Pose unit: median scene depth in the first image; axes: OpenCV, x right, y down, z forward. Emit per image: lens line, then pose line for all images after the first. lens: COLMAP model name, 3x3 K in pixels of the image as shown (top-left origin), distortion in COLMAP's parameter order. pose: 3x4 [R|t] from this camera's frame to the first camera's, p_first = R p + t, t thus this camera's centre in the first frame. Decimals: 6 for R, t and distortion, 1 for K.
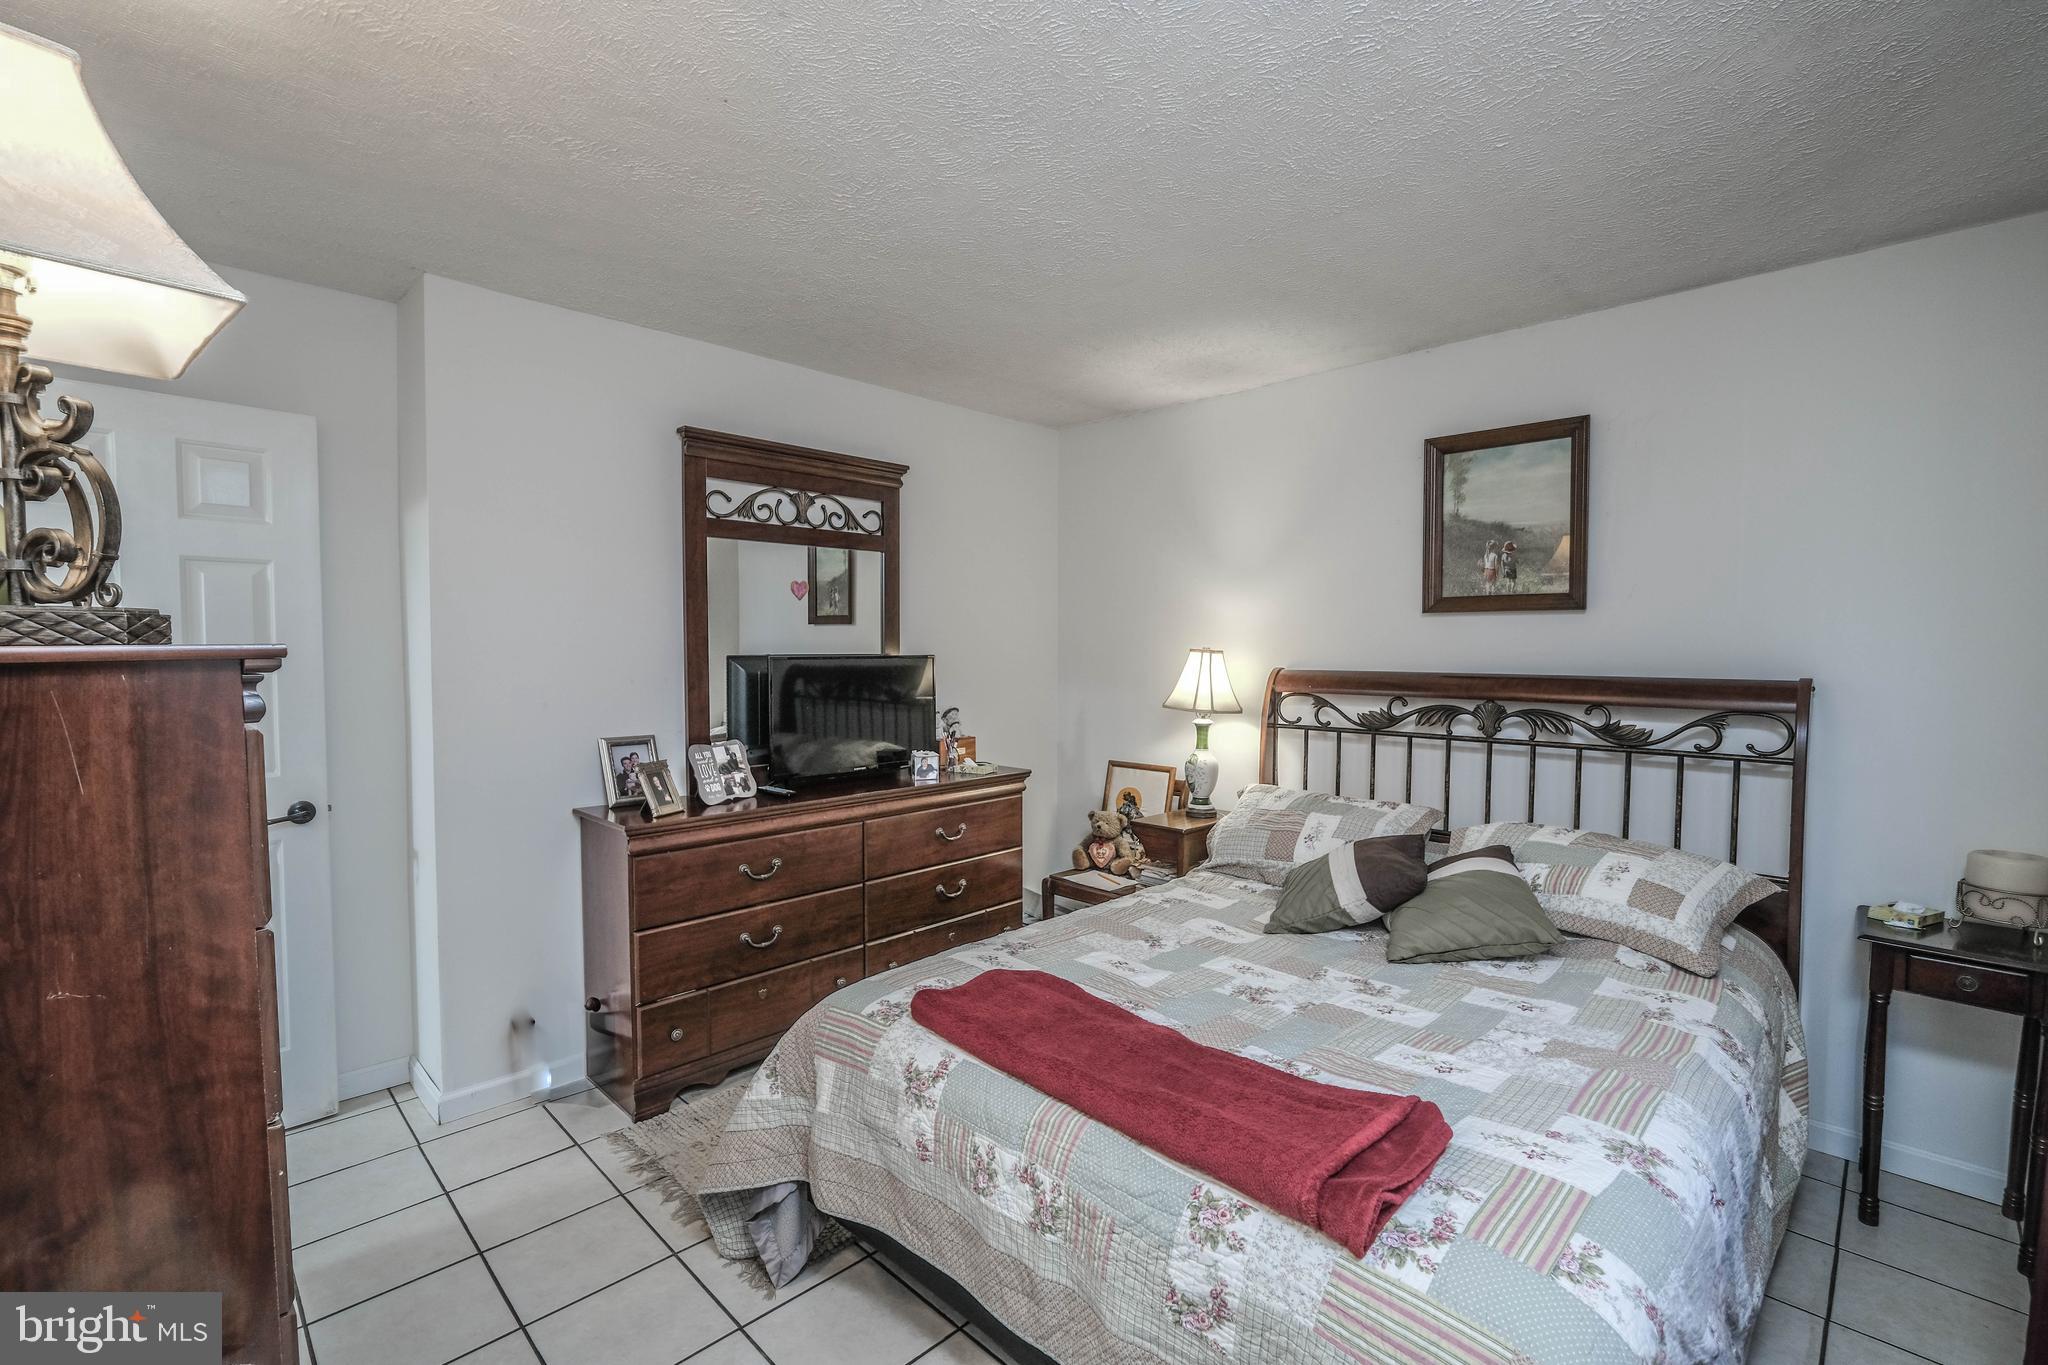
lens RADIAL K [[891.2, 0, 1024.0], [0, 891.2, 682.5], [0, 0, 1]] dist [-0.000205, -0.000081]
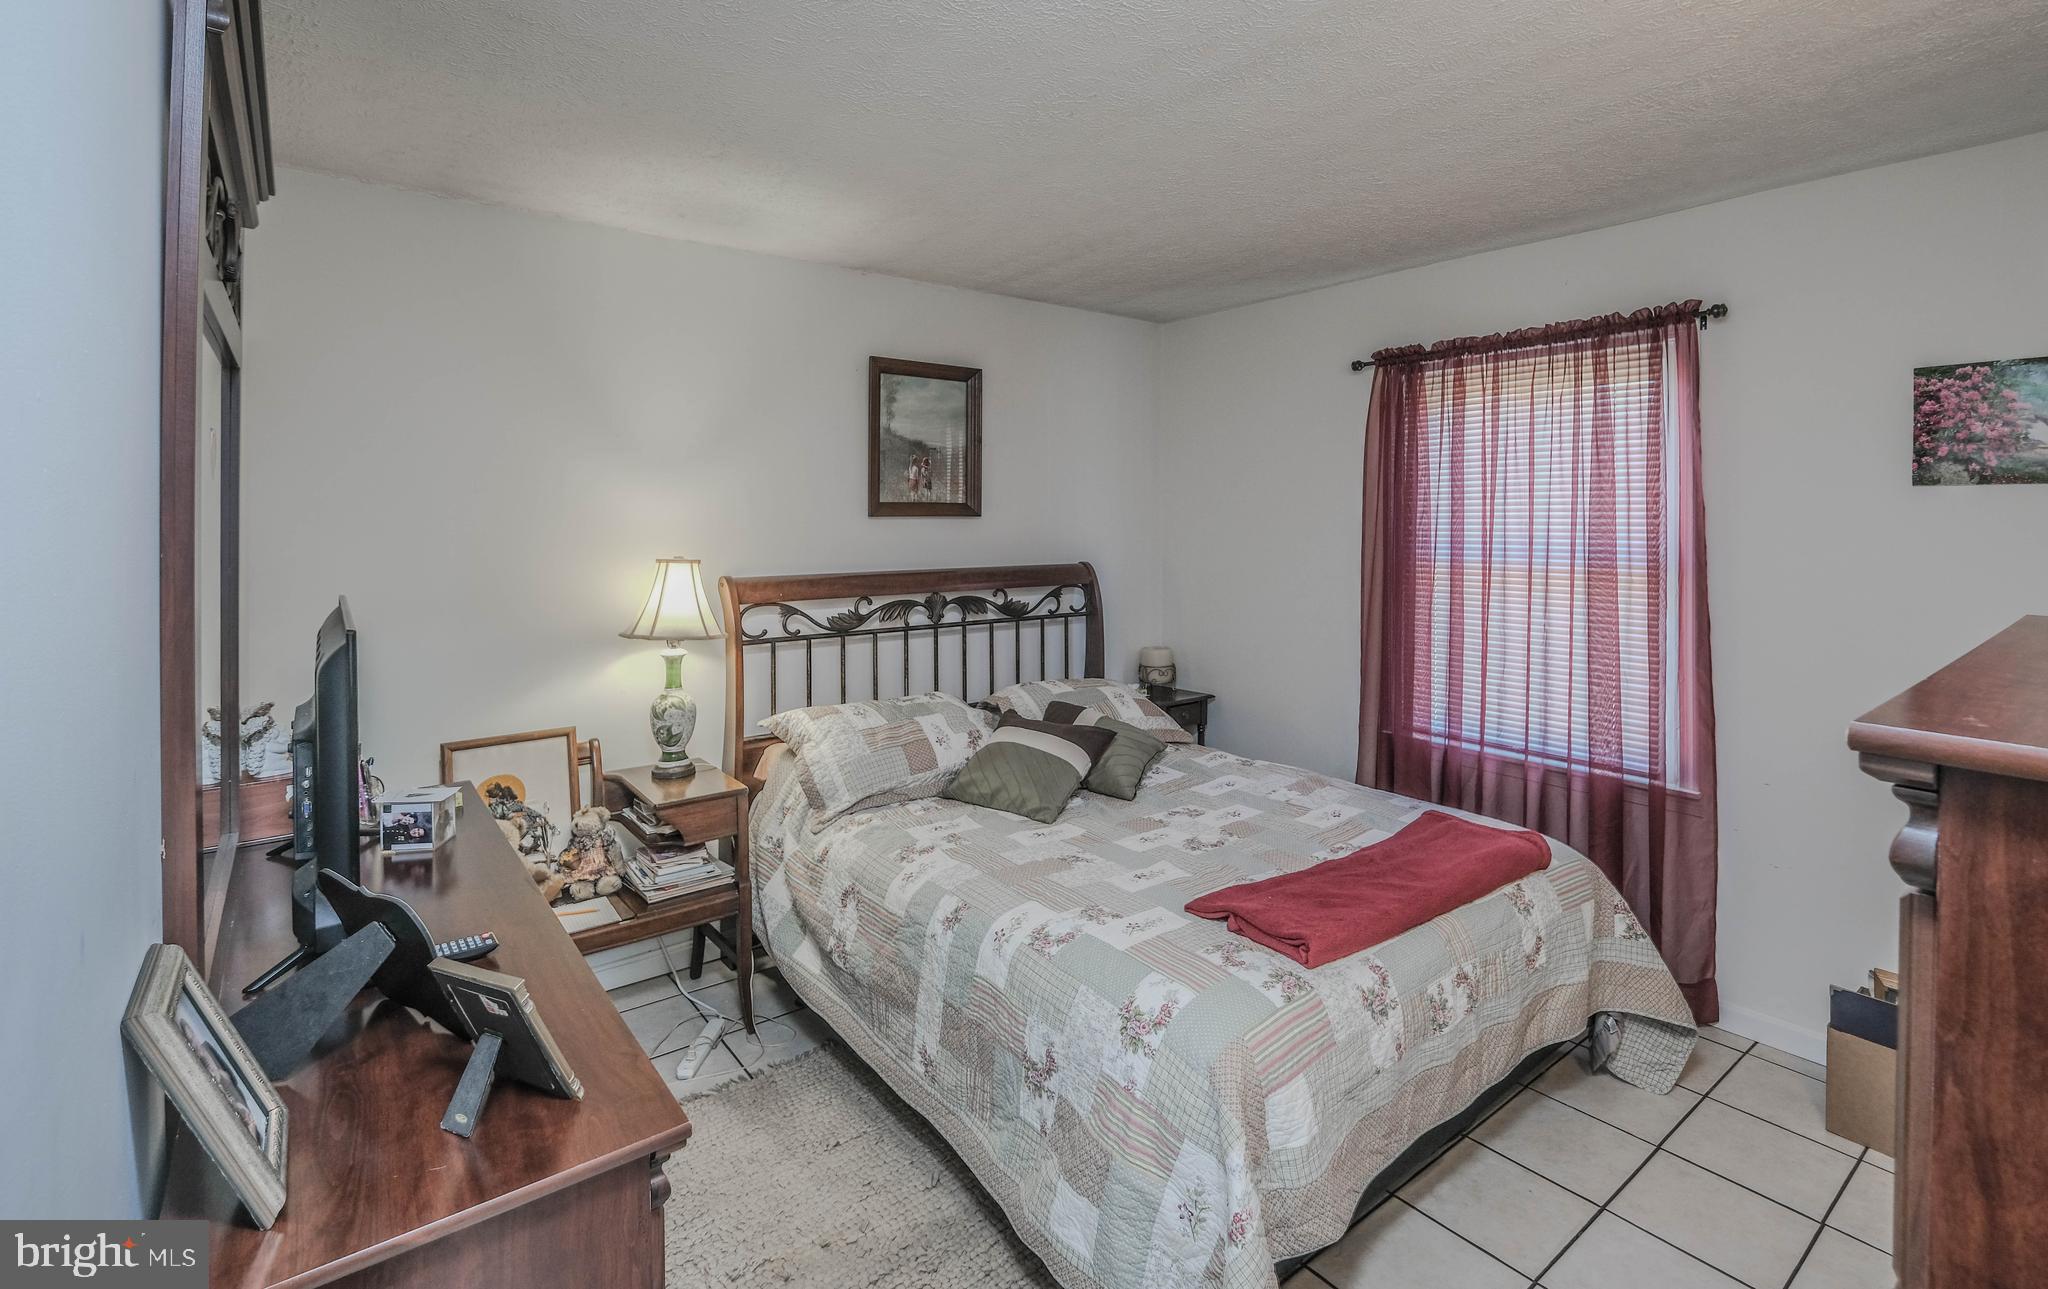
lens RADIAL K [[952.2, 0, 1063.8], [0, 952.2, 525.4], [0, 0, 1]] dist [0.001474, 0.000012]
pose [[0.112346, -0.013974, 0.993571, -0.697977], [0.042608, 0.999049, 0.009233, -0.071426], [-0.992755, 0.041296, 0.112835, 0.674286]]
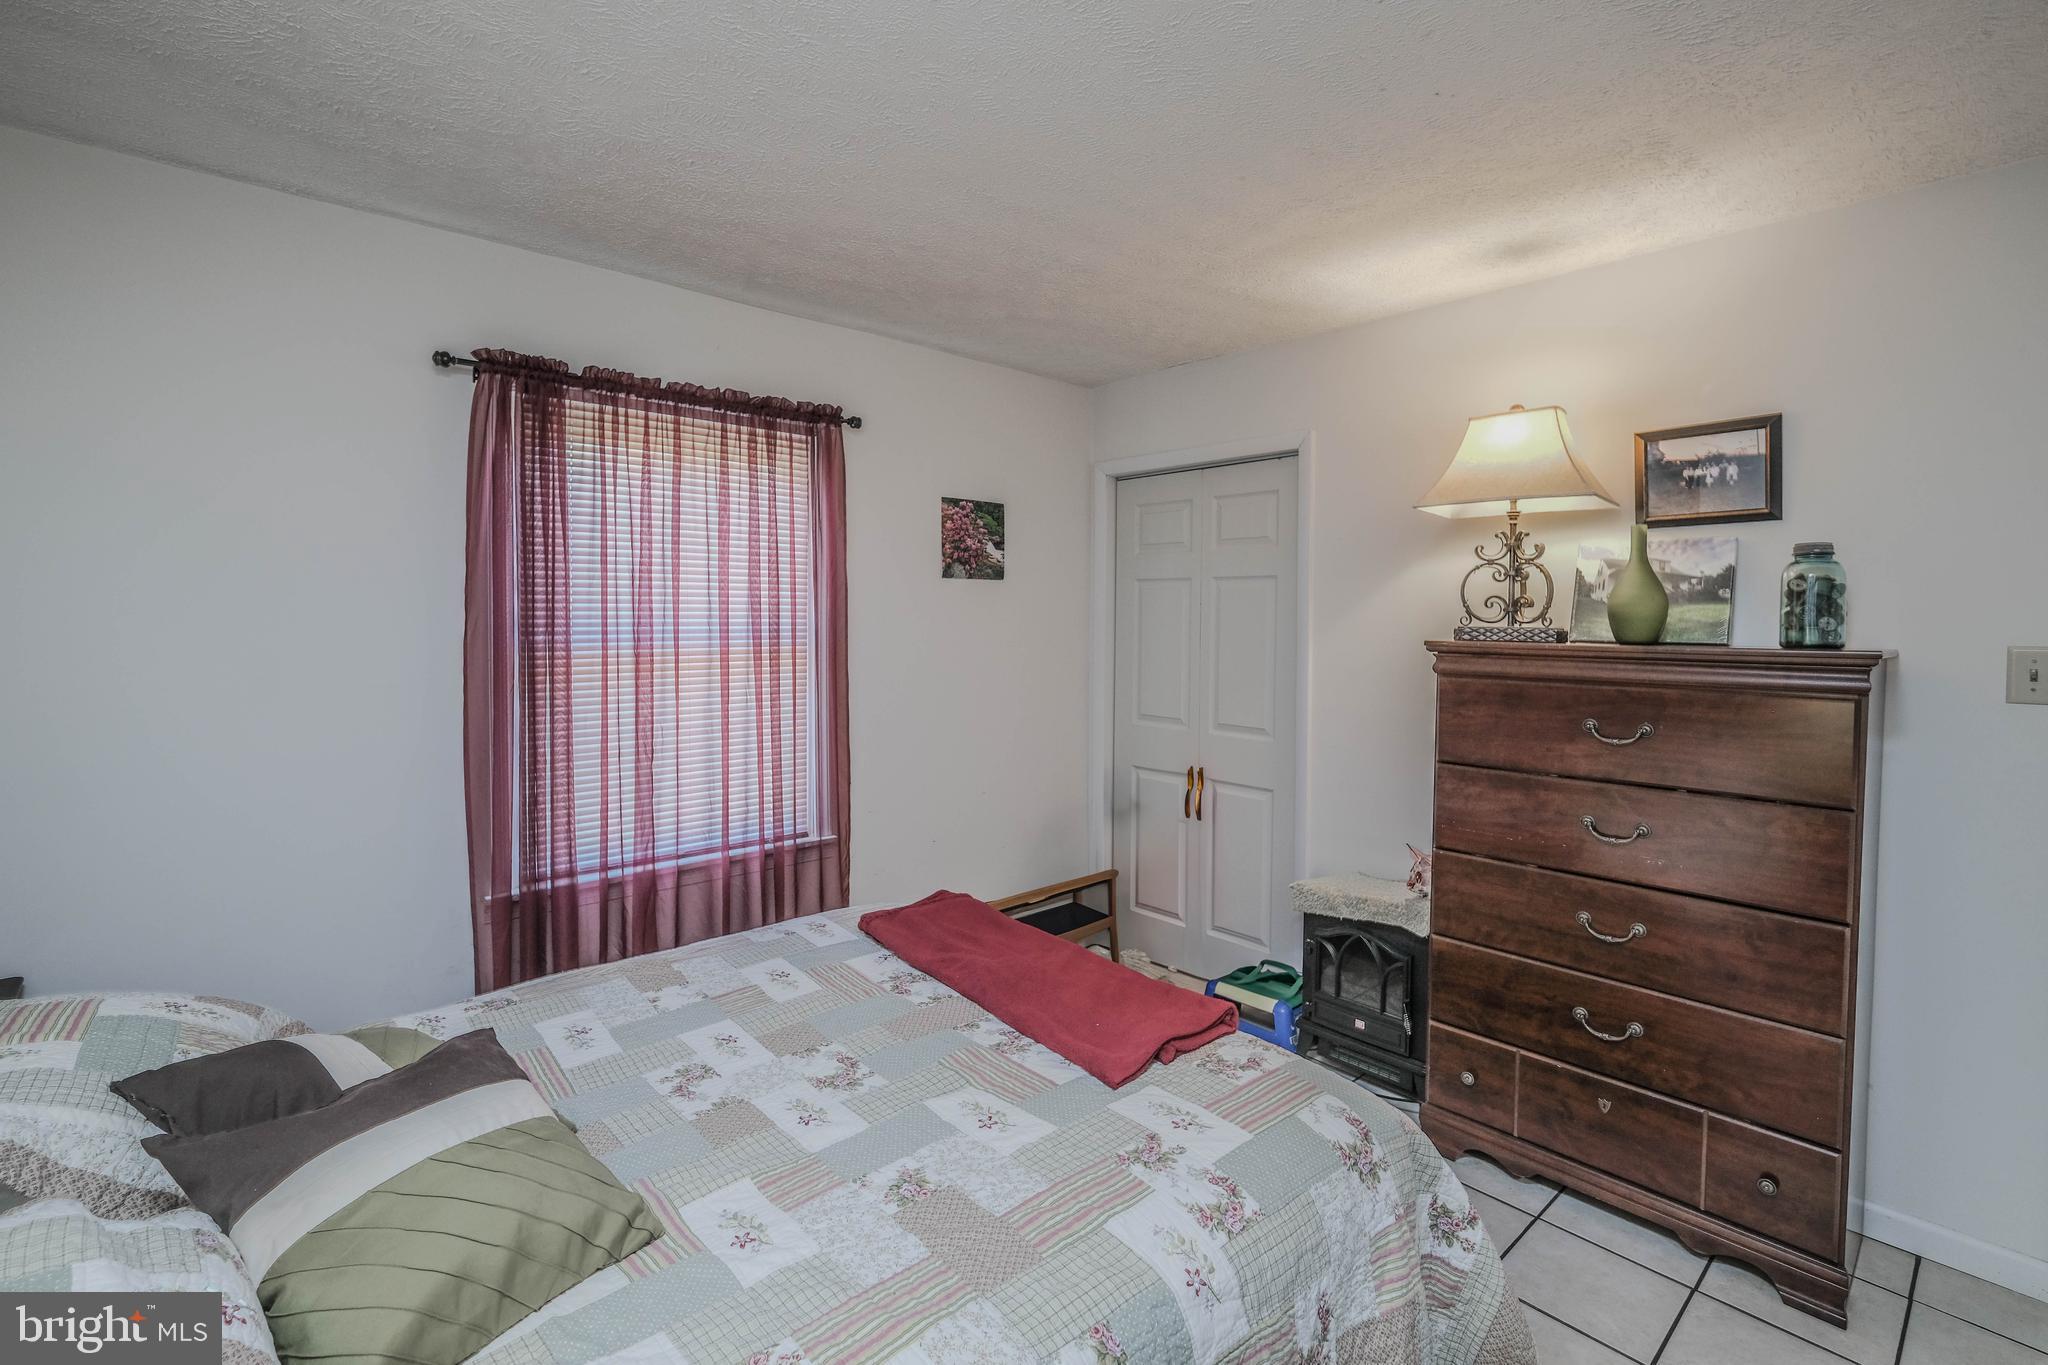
lens RADIAL K [[926.7, 0, 1027.7], [0, 926.7, 616.7], [0, 0, 1]] dist [0.000635, -0.000199]
pose [[-0.998686, -0.011951, 0.049829, 0.033969], [-0.009595, 0.998837, 0.047245, -0.073944], [-0.050336, 0.046705, -0.997640, 1.199390]]
